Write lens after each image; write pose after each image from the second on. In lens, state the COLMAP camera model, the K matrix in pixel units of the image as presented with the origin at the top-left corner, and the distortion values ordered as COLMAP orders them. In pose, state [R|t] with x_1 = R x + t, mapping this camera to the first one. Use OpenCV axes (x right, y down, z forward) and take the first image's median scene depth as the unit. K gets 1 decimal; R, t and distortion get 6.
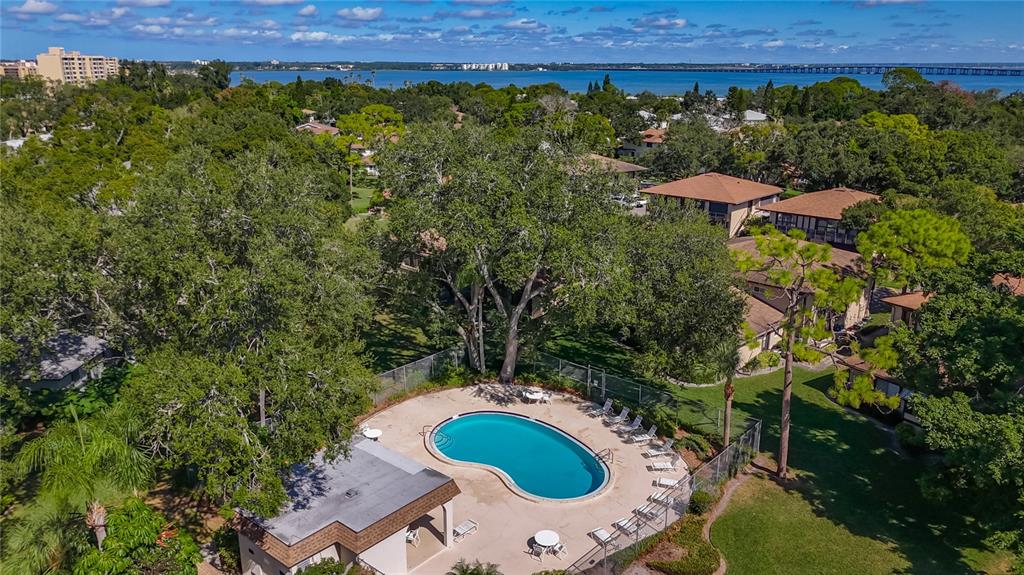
lens RADIAL K [[750.9, 0, 512.0], [0, 750.9, 287.5], [0, 0, 1]] dist [0.048668, -0.004487]
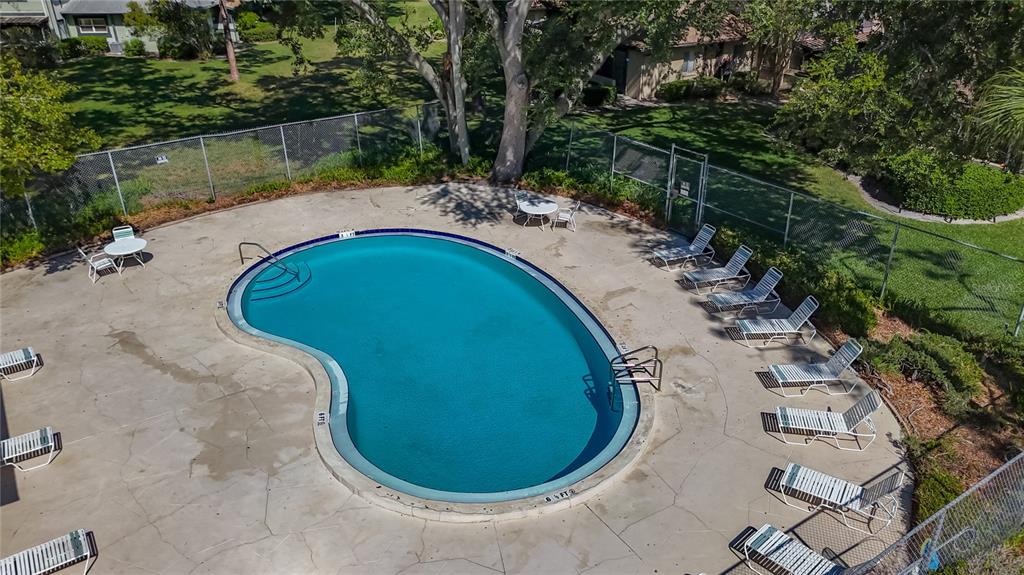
lens RADIAL K [[750.9, 0, 512.0], [0, 750.9, 287.5], [0, 0, 1]] dist [0.048668, -0.004487]
pose [[0.967151, 0.099229, -0.234034, 0.124839], [-0.056485, 0.981537, 0.182742, 0.112093], [0.247846, -0.163520, 0.954900, 0.578039]]
